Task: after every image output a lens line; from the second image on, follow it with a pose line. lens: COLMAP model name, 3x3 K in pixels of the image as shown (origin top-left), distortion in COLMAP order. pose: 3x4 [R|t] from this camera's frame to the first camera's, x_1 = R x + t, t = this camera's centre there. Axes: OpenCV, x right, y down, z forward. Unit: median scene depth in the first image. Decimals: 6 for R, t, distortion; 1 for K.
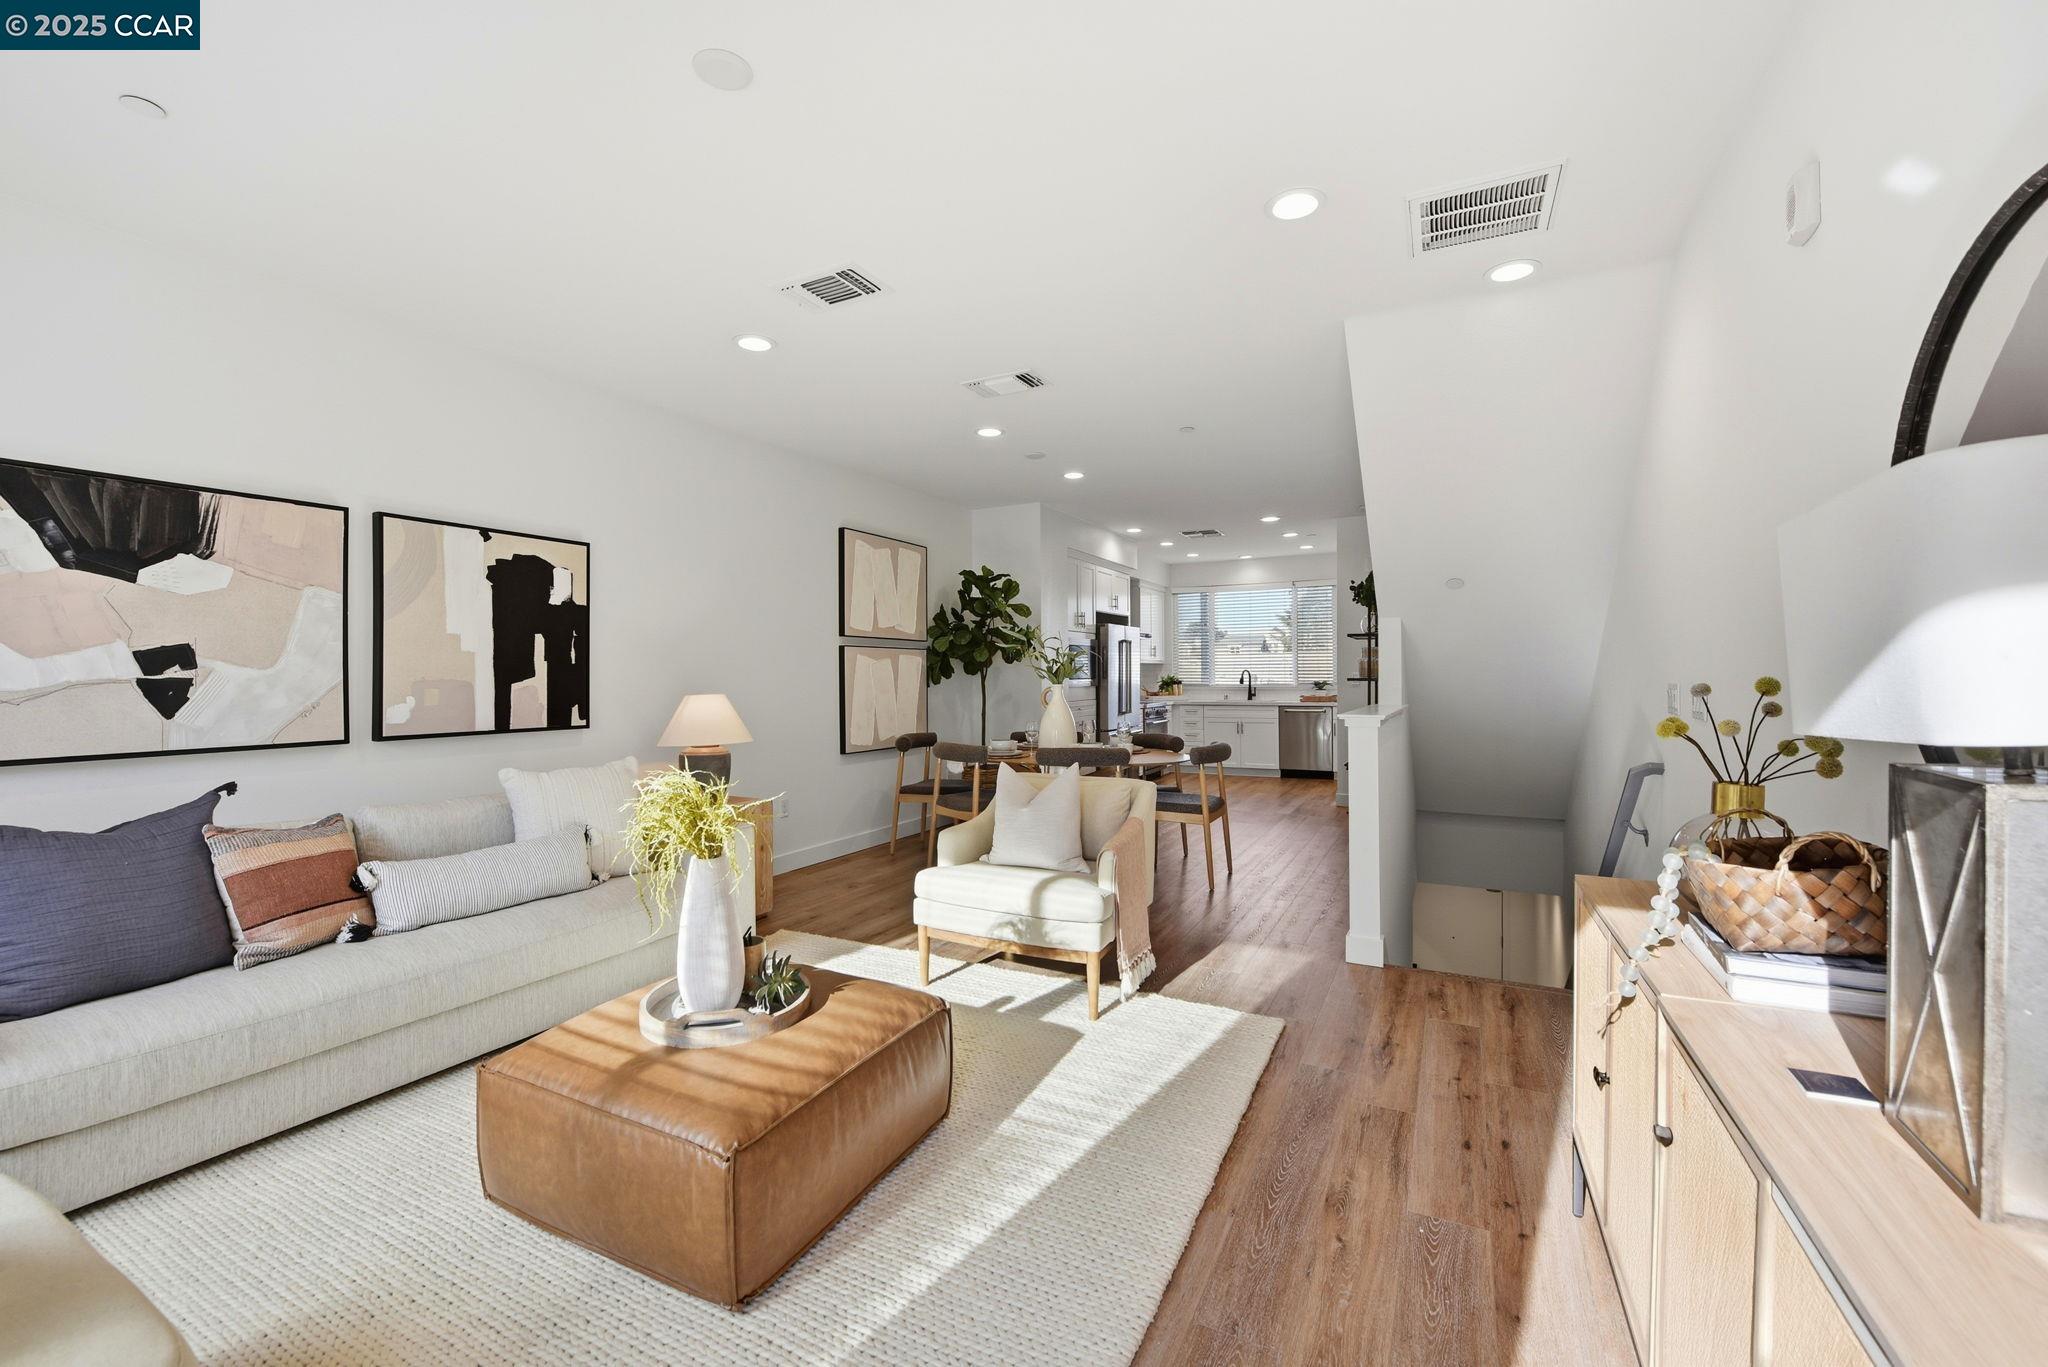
lens RADIAL K [[834.3, 0, 1034.1], [0, 834.3, 674.0], [0, 0, 1]] dist [-0.019957, -0.000019]
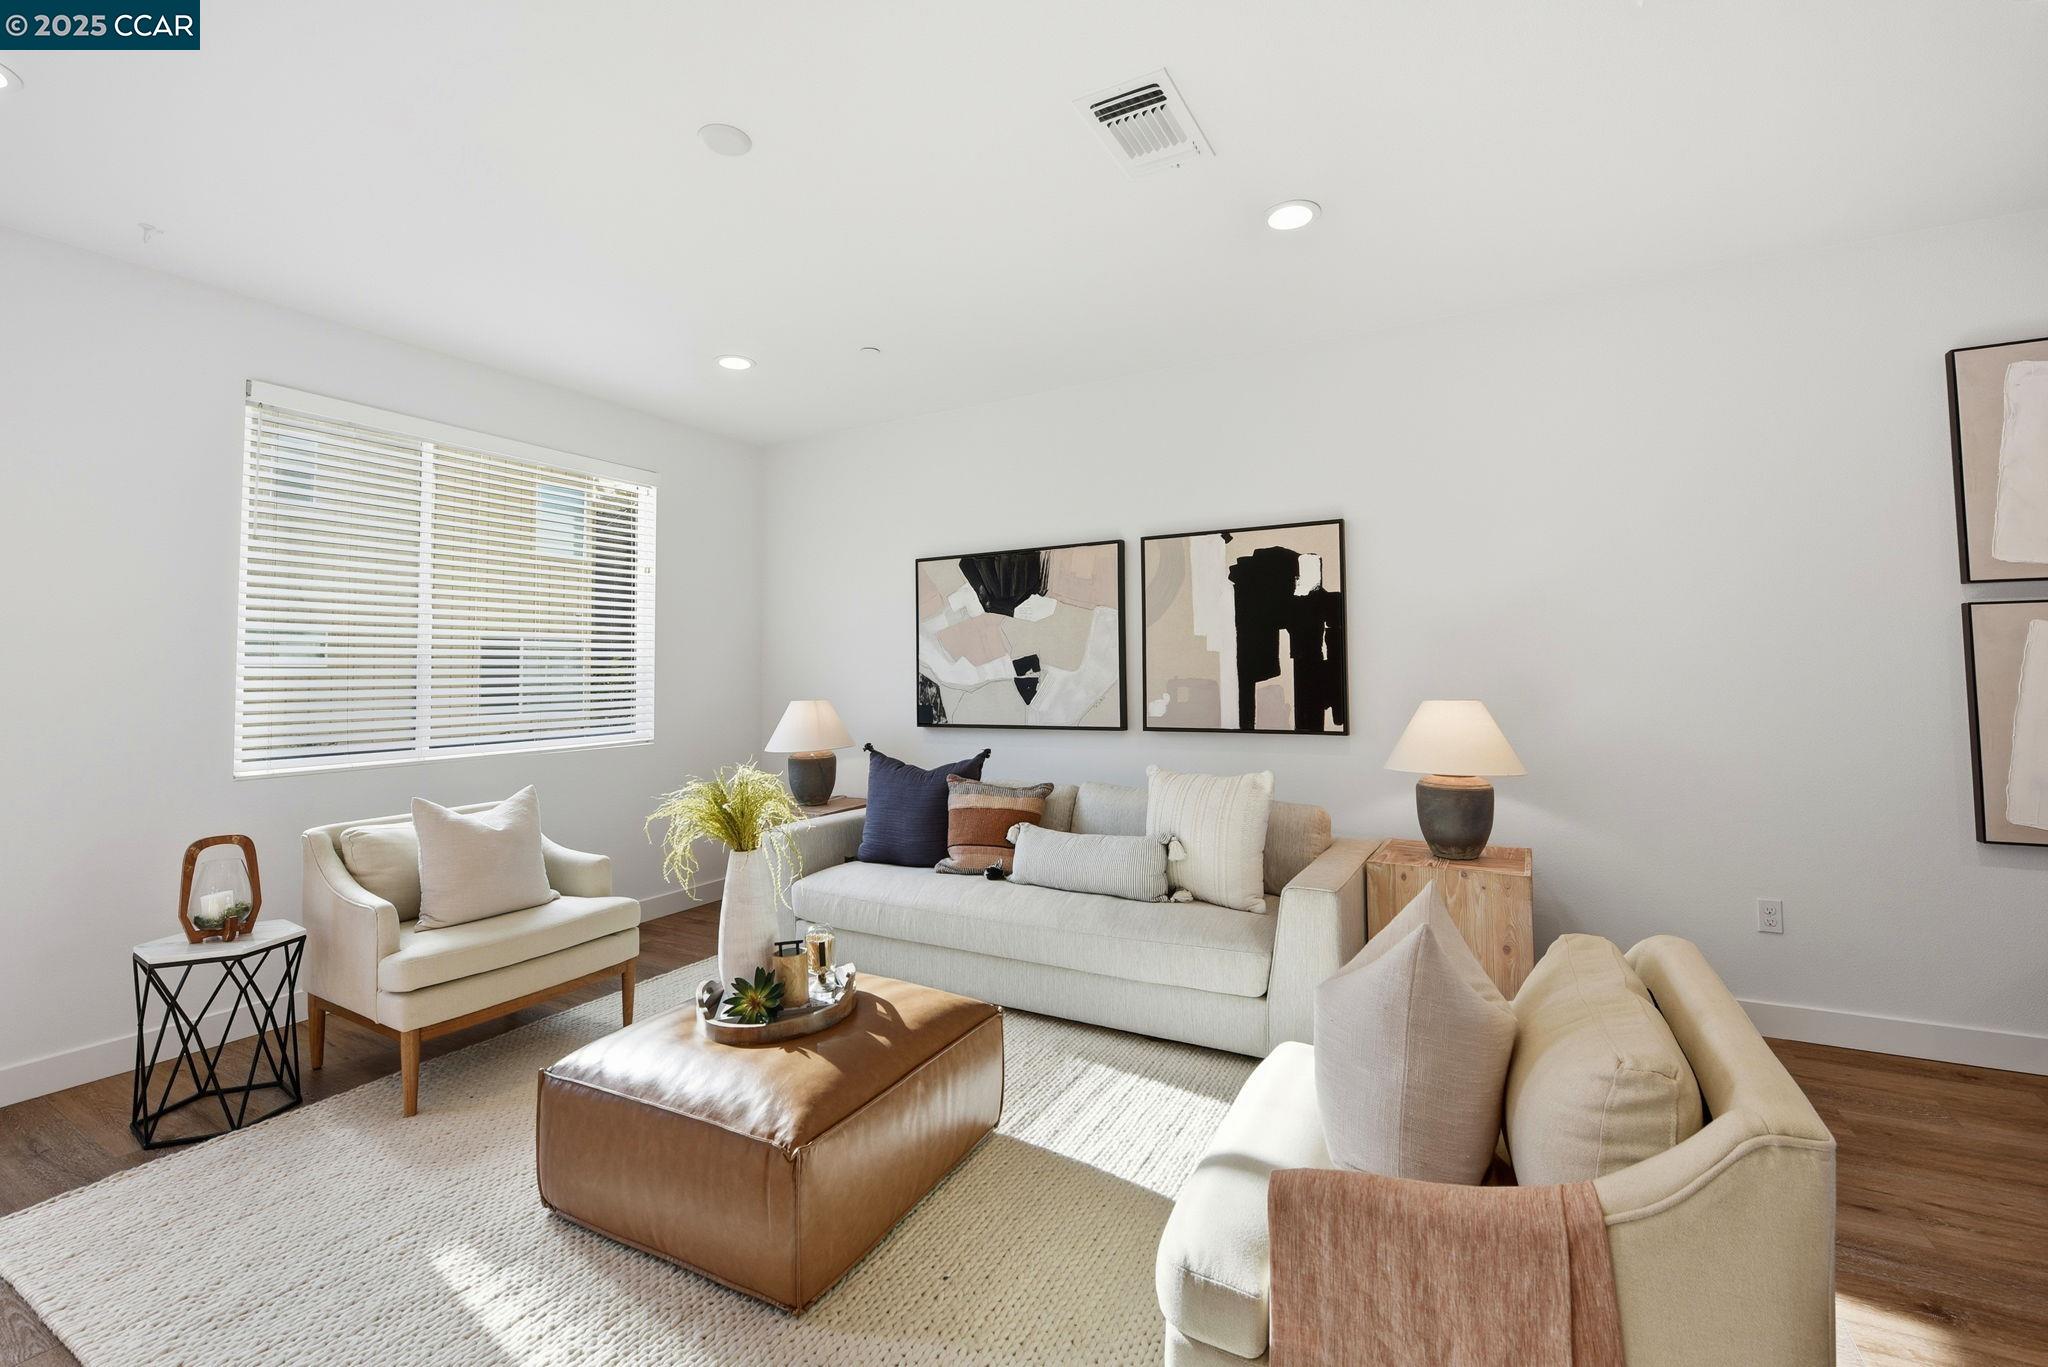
lens RADIAL K [[890.0, 0, 1029.1], [0, 890.0, 633.0], [0, 0, 1]] dist [-0.002202, -0.000761]
pose [[-0.032384, -0.044521, -0.998483, 0.407367], [0.011560, 0.998924, -0.044916, -0.002500], [0.999409, -0.012997, -0.031835, 0.735181]]
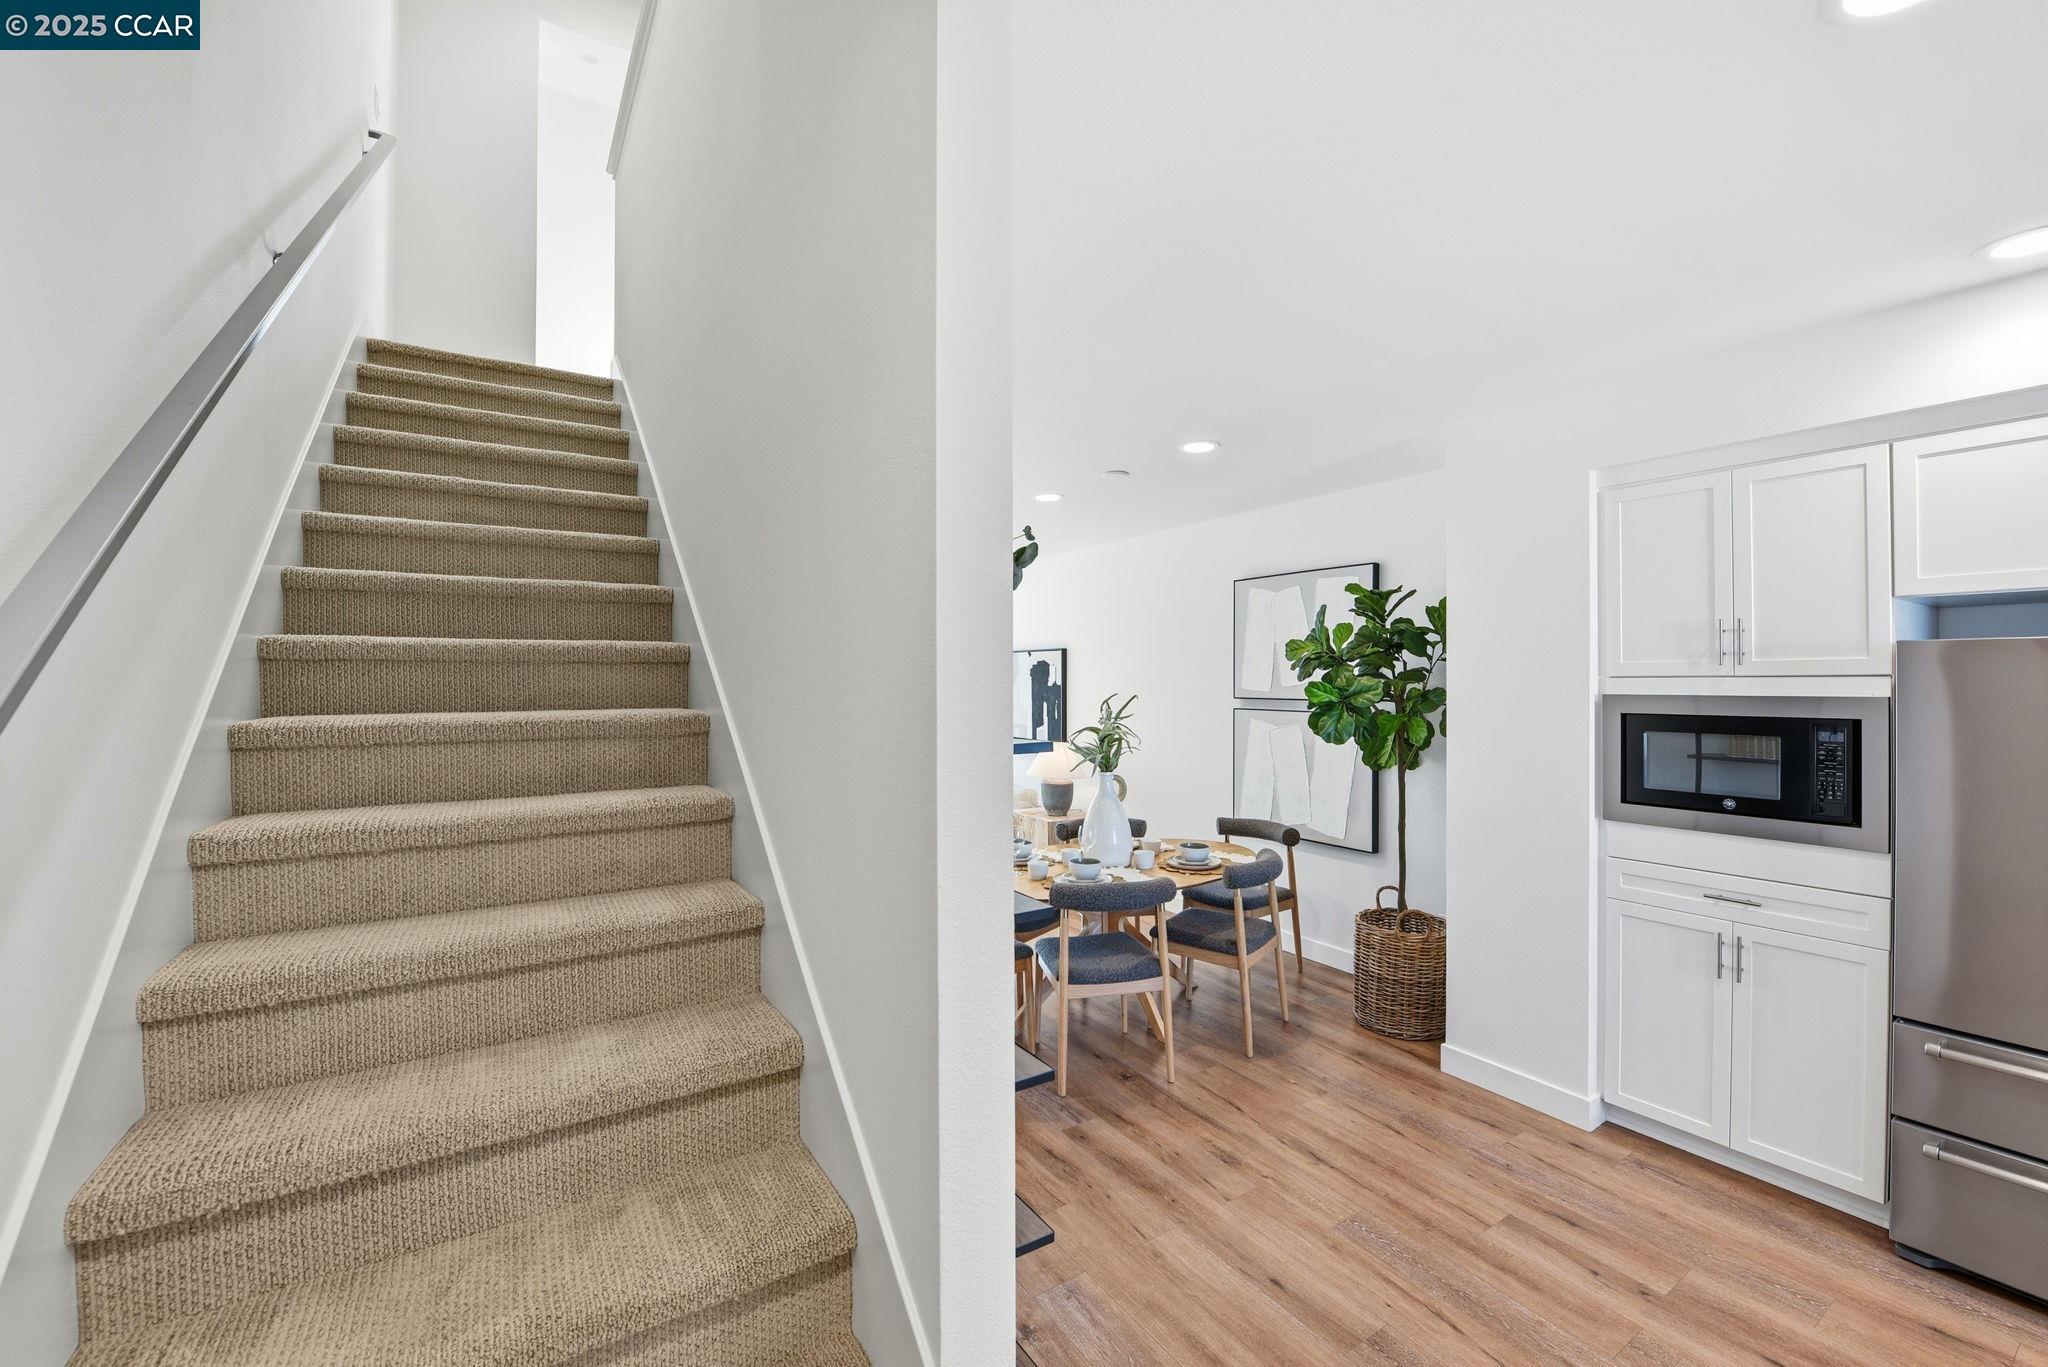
lens RADIAL K [[817.8, 0, 1024.4], [0, 817.8, 686.8], [0, 0, 1]] dist [-0.024970, 0.000056]
pose [[-0.499815, 0.016812, -0.865969, 1.002852], [0.006968, 0.999857, 0.015389, -0.109847], [0.866104, 0.001658, -0.499861, 1.854024]]
